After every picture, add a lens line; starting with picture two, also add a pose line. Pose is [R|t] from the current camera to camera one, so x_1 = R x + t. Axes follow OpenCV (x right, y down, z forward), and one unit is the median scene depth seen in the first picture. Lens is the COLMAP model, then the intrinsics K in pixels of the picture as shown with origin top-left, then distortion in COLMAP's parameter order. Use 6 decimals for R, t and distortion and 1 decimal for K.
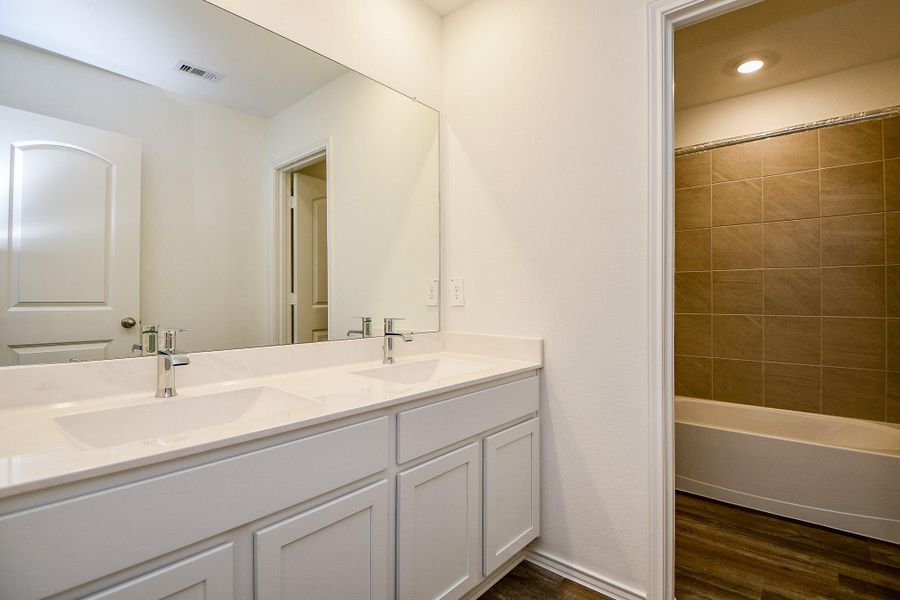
lens RADIAL K [[429.0, 0, 450.0], [0, 429.0, 300.0], [0, 0, 1]] dist [-0.001392, -0.000226]
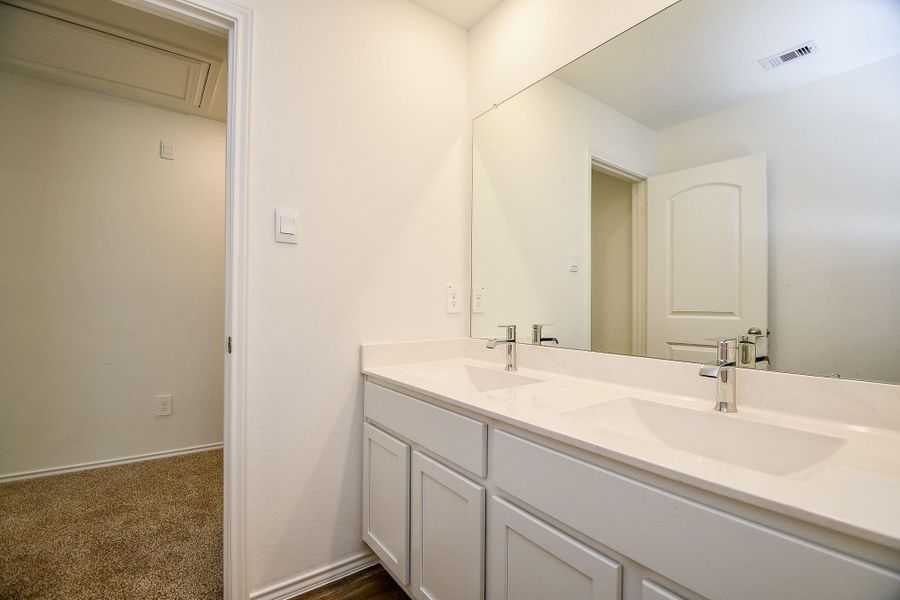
lens RADIAL K [[399.5, 0, 448.2], [0, 399.5, 304.9], [0, 0, 1]] dist [-0.022000, -0.000184]
pose [[-0.226401, -0.010671, -0.973976, 0.461364], [-0.011544, 0.999899, -0.008272, 0.002411], [0.973966, 0.009371, -0.226501, 0.649609]]
